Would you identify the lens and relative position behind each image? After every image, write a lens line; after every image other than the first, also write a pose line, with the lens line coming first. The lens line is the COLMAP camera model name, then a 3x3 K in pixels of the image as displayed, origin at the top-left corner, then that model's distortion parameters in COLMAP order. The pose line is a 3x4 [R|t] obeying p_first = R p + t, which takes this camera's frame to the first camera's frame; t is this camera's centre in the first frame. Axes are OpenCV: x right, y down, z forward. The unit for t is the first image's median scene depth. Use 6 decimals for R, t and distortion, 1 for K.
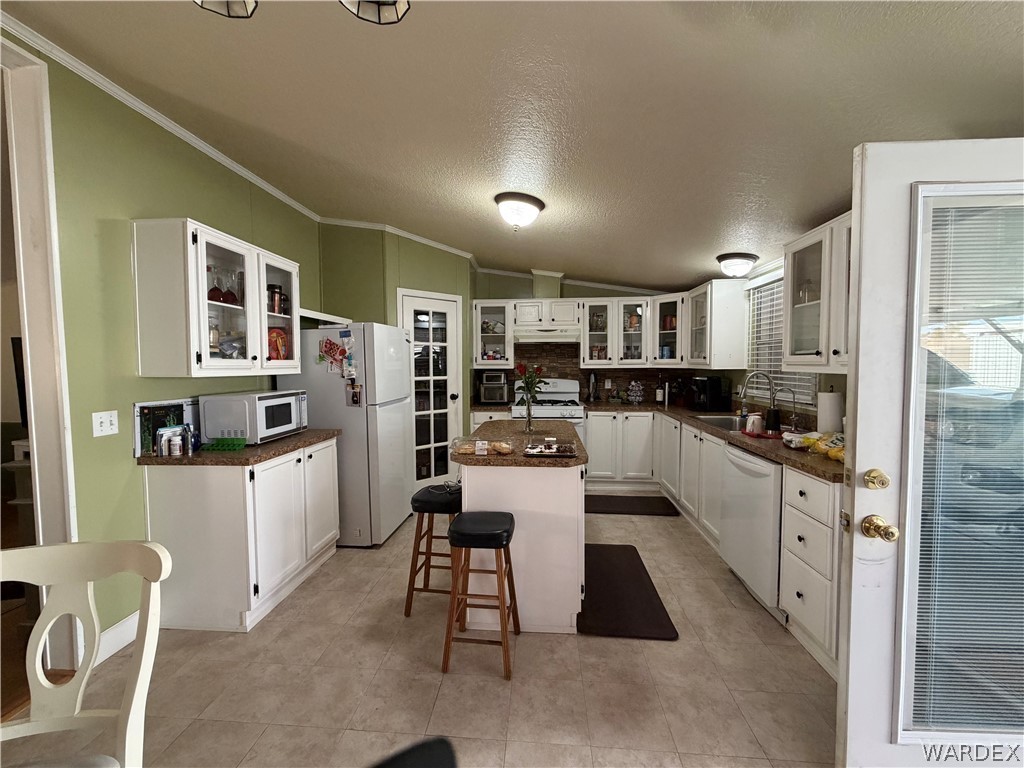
lens RADIAL K [[405.6, 0, 516.9], [0, 405.6, 383.1], [0, 0, 1]] dist [0.001053, 0.000054]
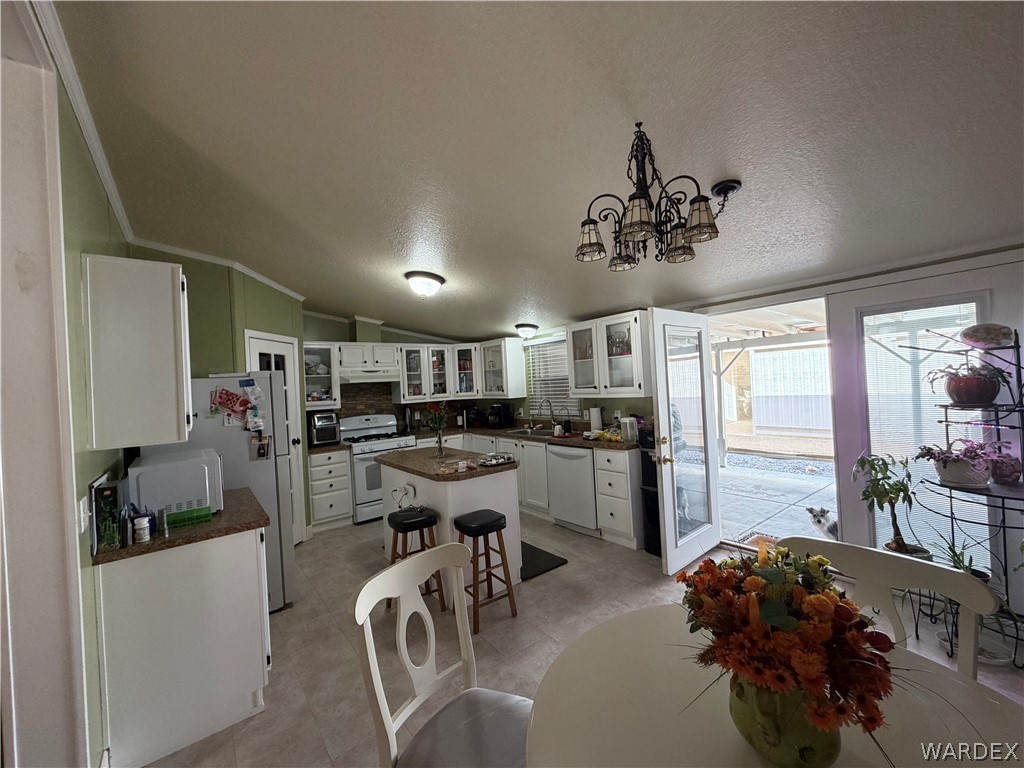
lens RADIAL K [[401.4, 0, 509.8], [0, 401.4, 383.8], [0, 0, 1]] dist [-0.000349, 0.000002]
pose [[0.739023, -0.031111, 0.672961, -0.412829], [0.079718, 0.995953, -0.041501, -0.022845], [-0.668947, 0.084317, 0.738513, -0.057515]]
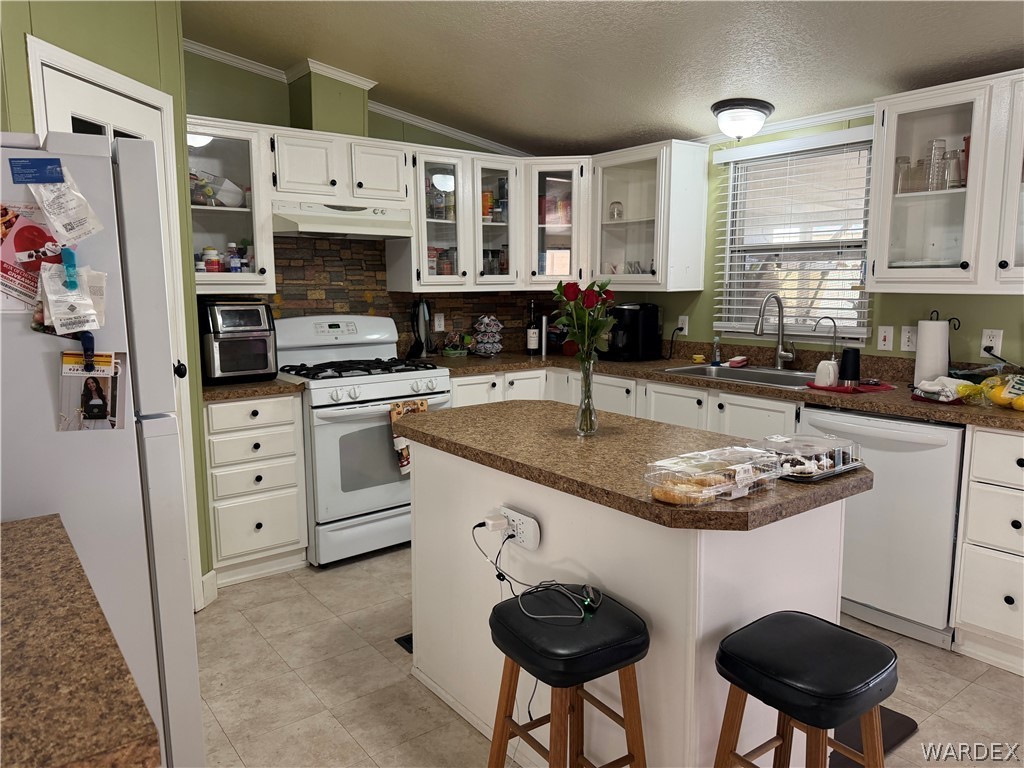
lens RADIAL K [[714.2, 0, 512.0], [0, 714.2, 384.0], [0, 0, 1]] dist [0.091393, -0.122342]
pose [[0.751399, -0.092610, 0.653317, -0.356361], [0.032779, 0.994118, 0.103220, -0.012500], [-0.659033, -0.056144, 0.750015, 0.286534]]
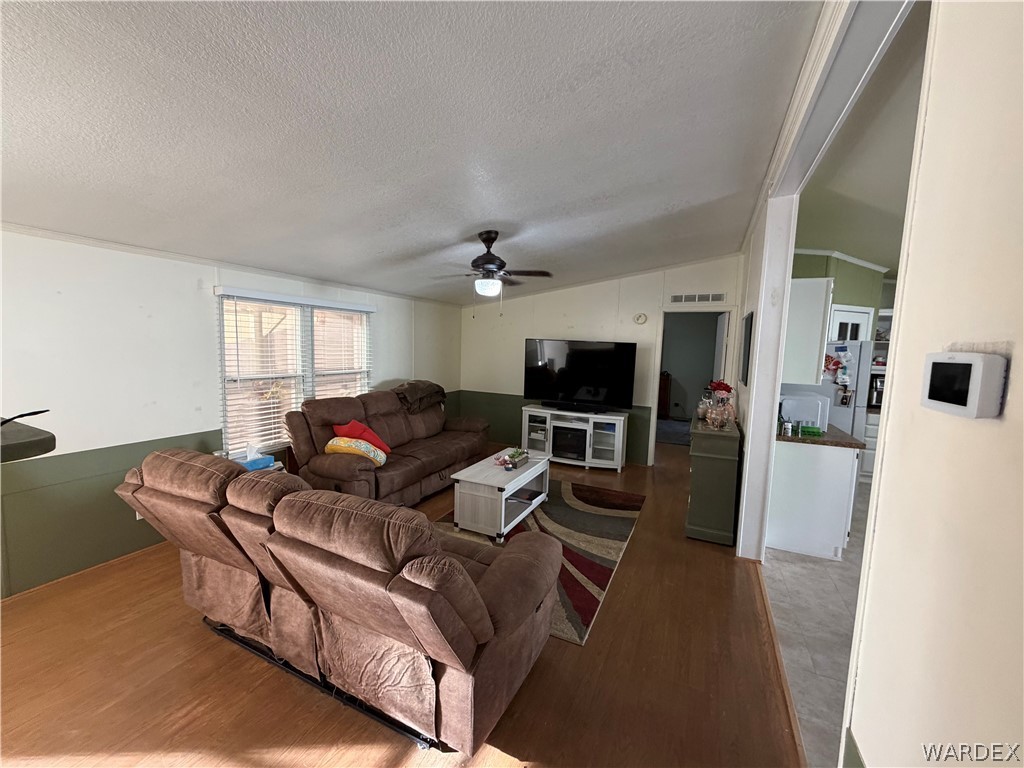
lens RADIAL K [[405.6, 0, 516.9], [0, 405.6, 383.1], [0, 0, 1]] dist [0.001053, 0.000054]
pose [[0.929598, 0.068995, -0.362059, -0.618154], [-0.053128, 0.997148, 0.053612, -0.020583], [0.364725, -0.030602, 0.930612, -0.372973]]
